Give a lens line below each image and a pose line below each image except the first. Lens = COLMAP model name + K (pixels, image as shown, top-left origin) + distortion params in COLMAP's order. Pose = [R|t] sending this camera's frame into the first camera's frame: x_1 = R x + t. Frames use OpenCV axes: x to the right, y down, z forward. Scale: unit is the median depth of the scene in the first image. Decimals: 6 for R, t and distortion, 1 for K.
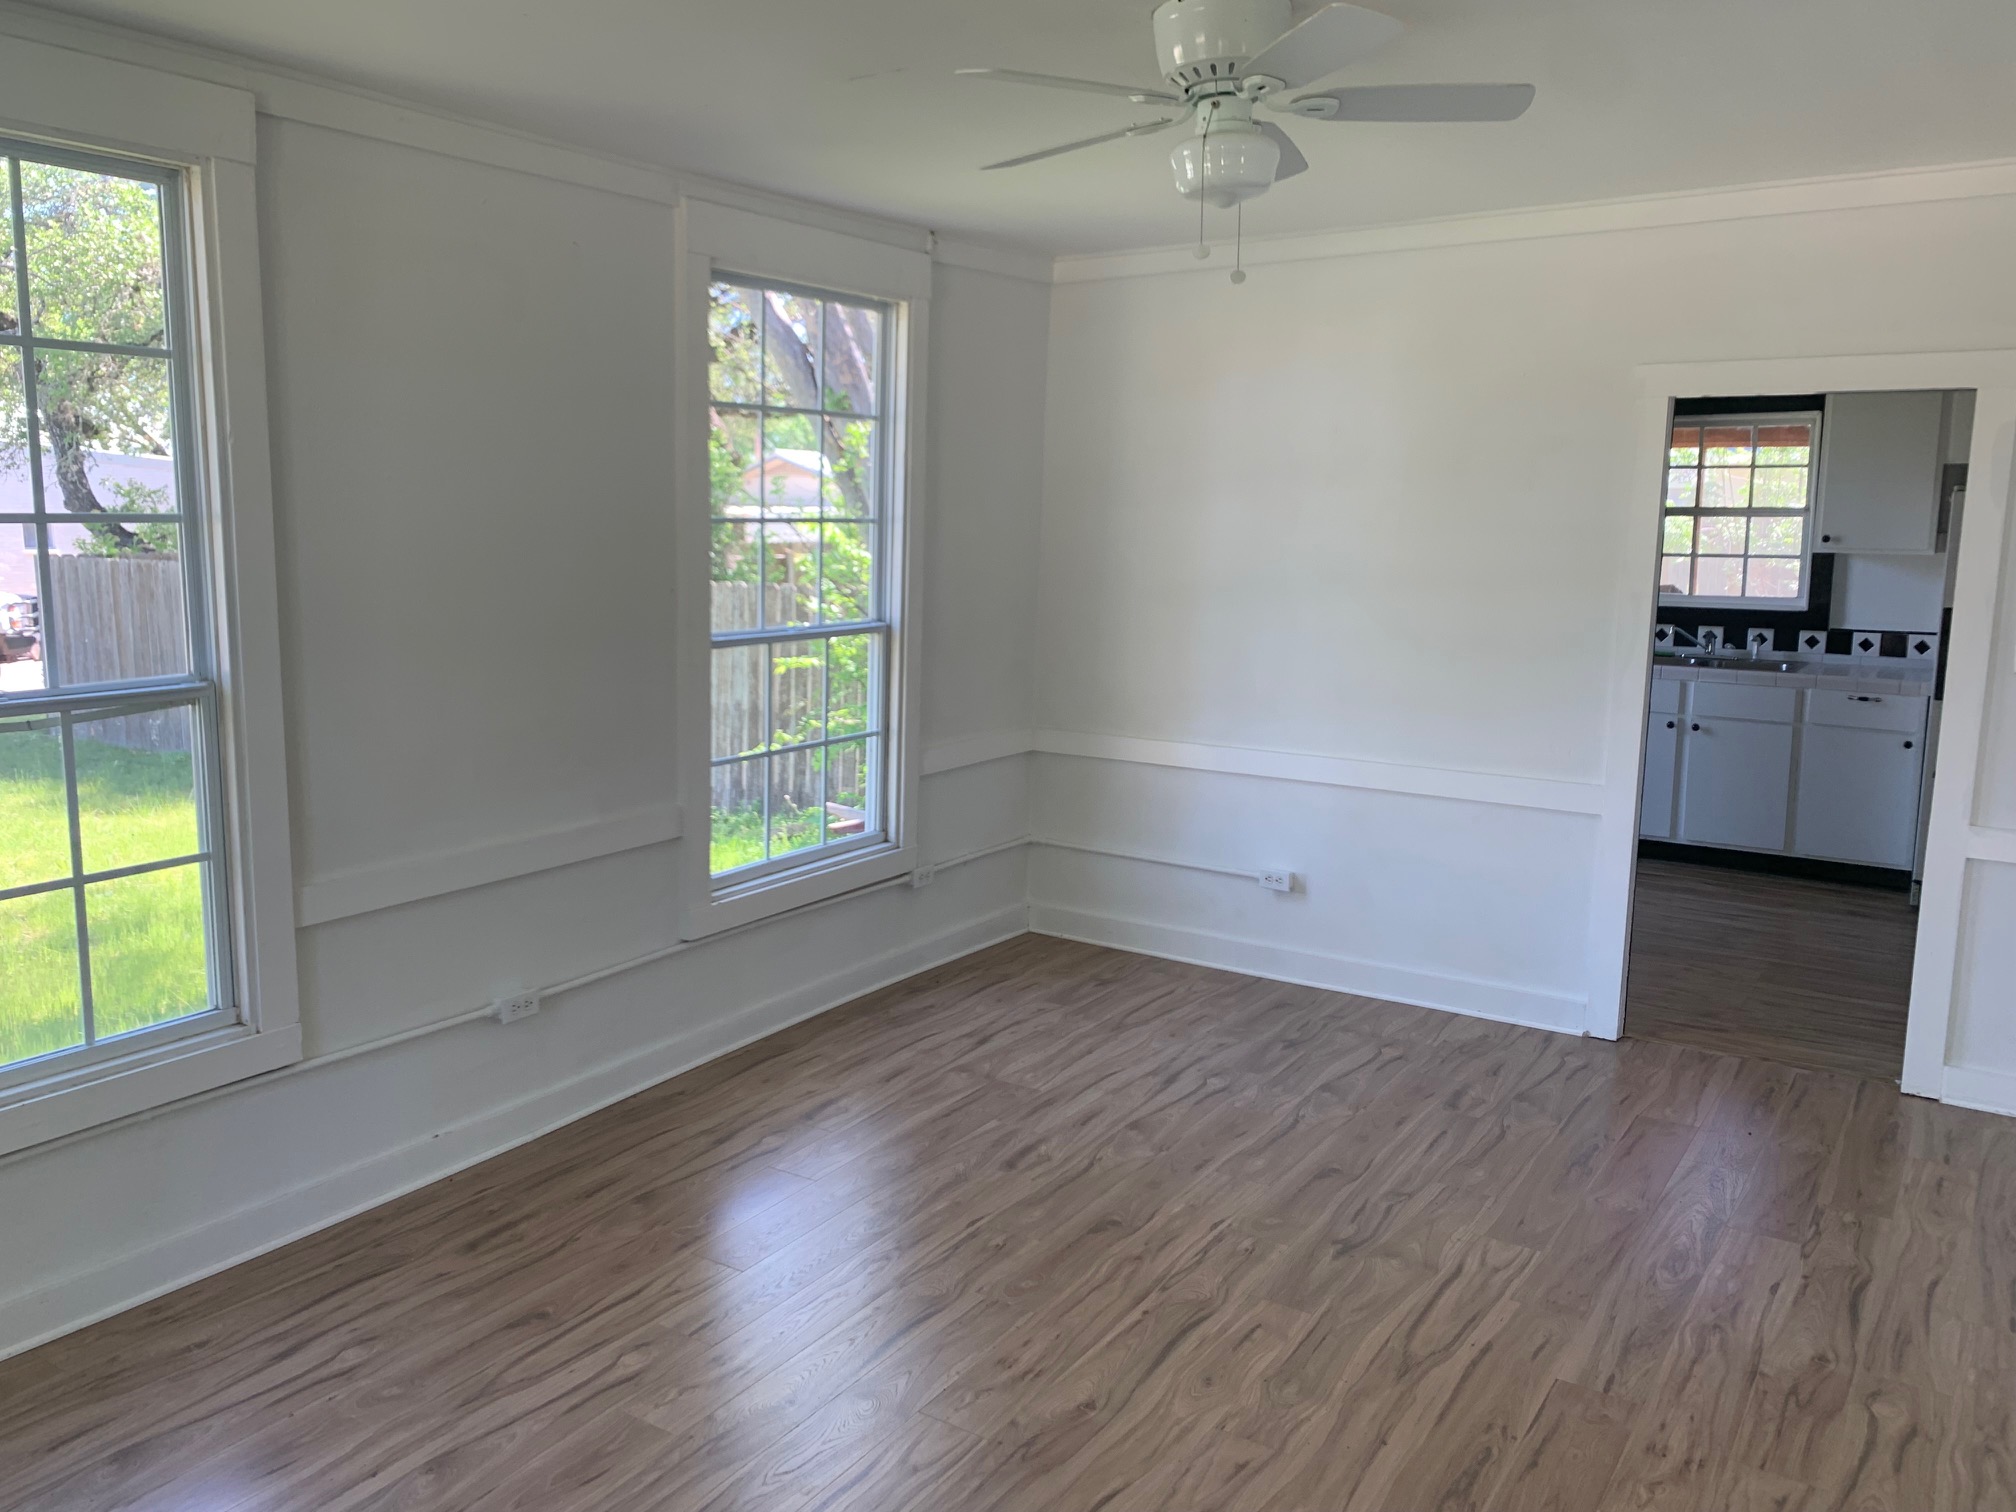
lens RADIAL K [[1480.2, 0, 1014.4], [0, 1480.2, 746.8], [0, 0, 1]] dist [-0.001530, -0.042620]
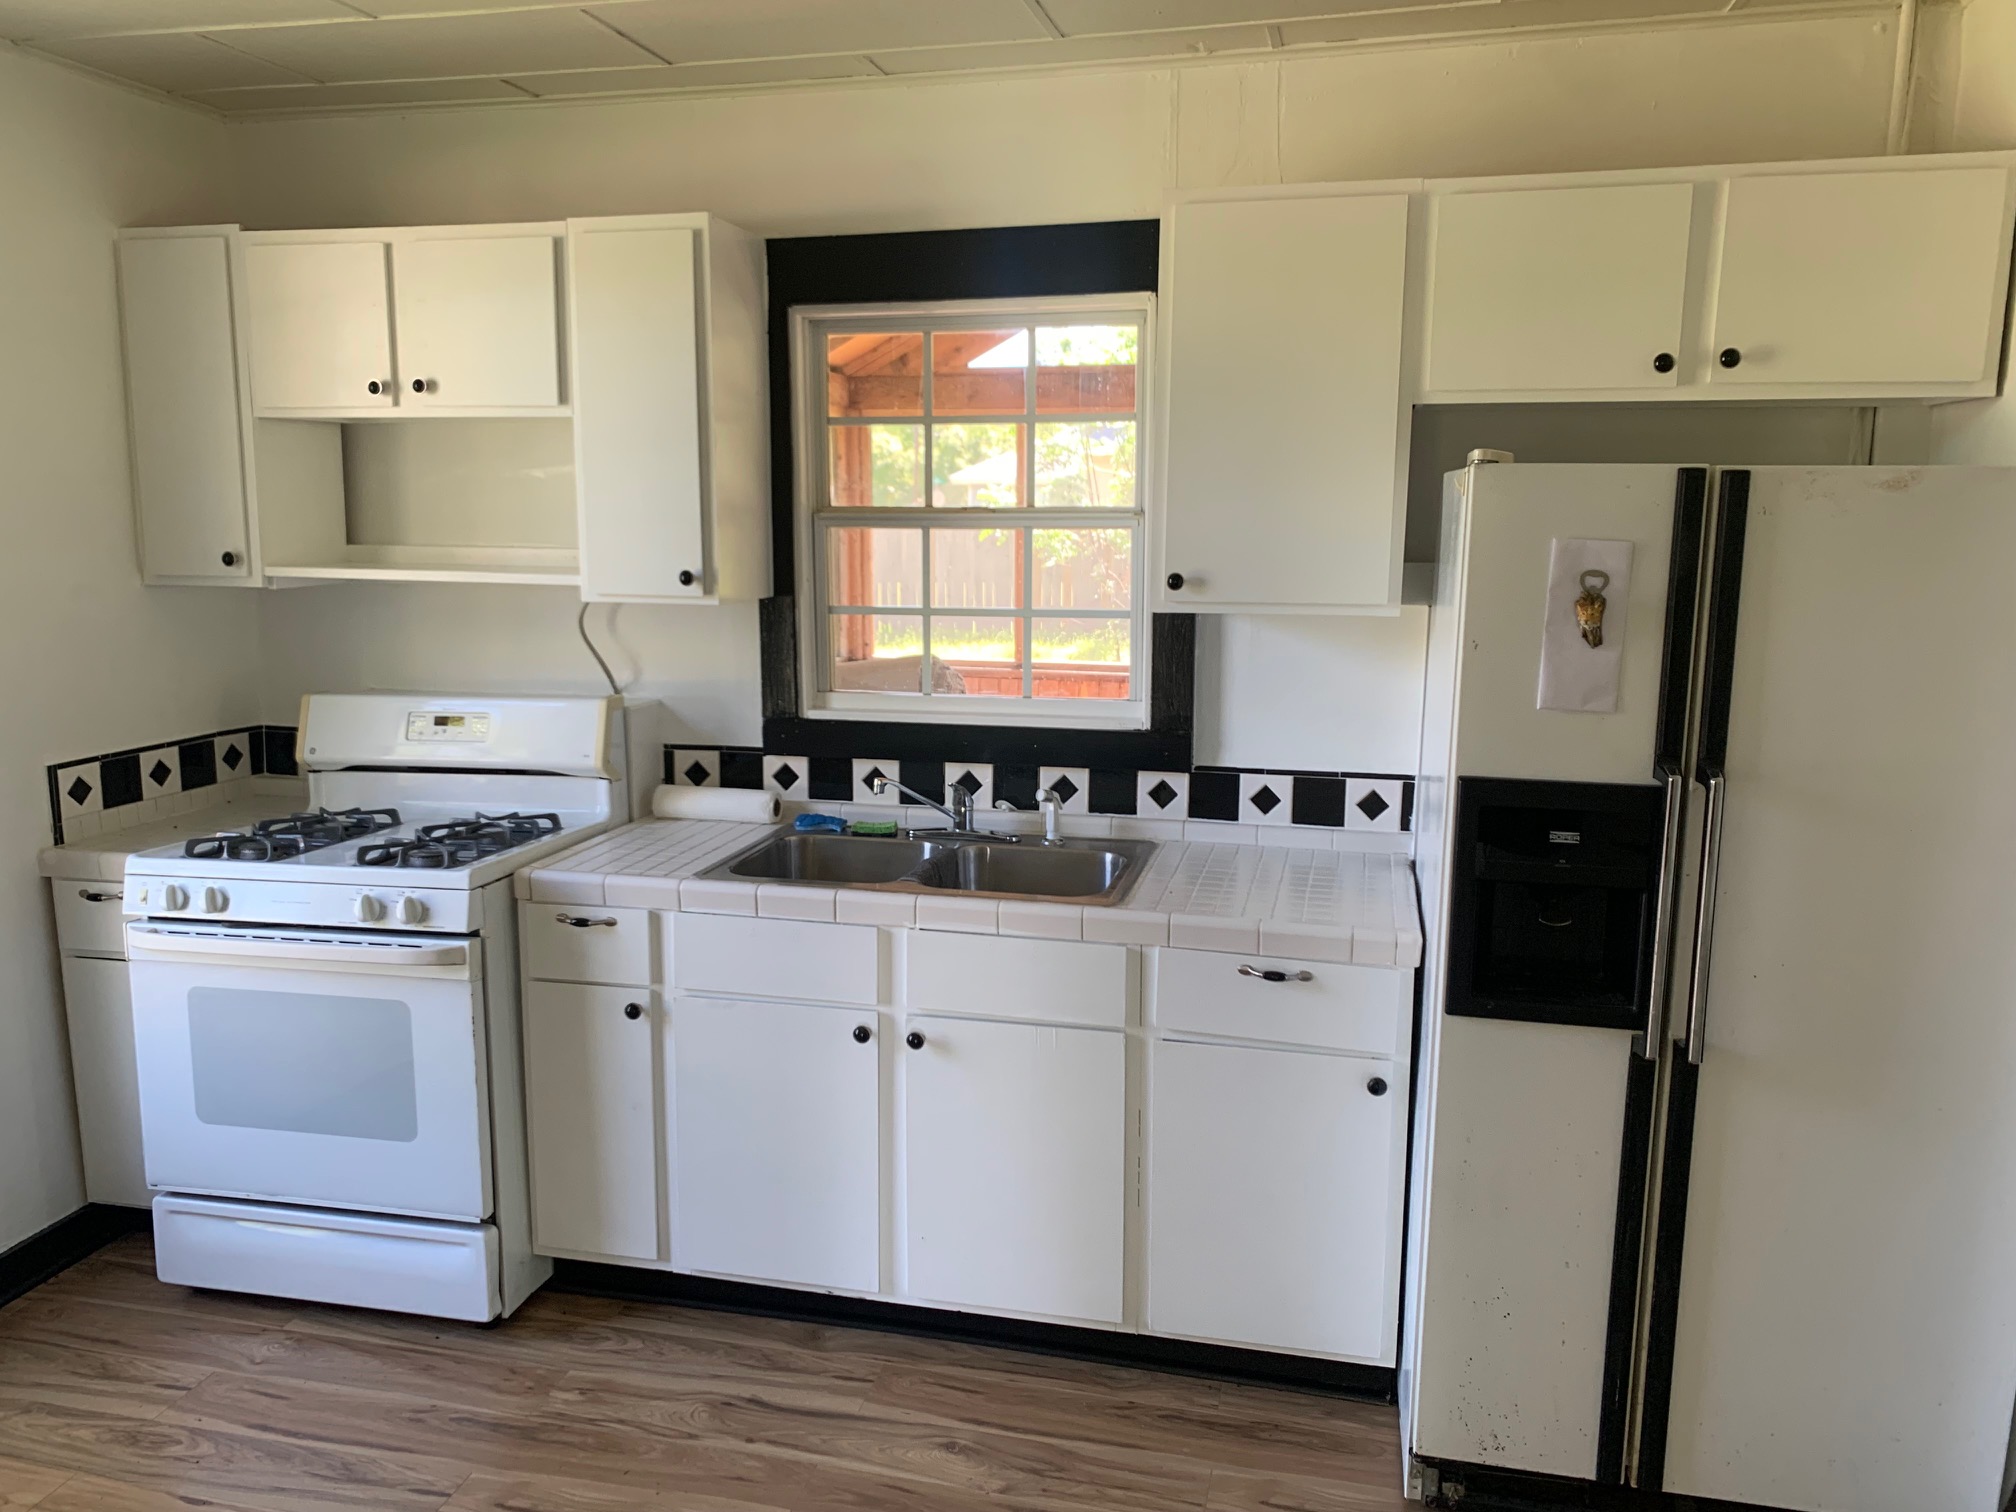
lens RADIAL K [[1480.2, 0, 1004.7], [0, 1480.2, 758.2], [0, 0, 1]] dist [-0.001530, -0.042620]
pose [[0.932486, -0.057218, 0.356645, 0.330103], [0.054978, 0.998352, 0.016424, -0.094610], [-0.356997, 0.004293, 0.934096, 0.583198]]
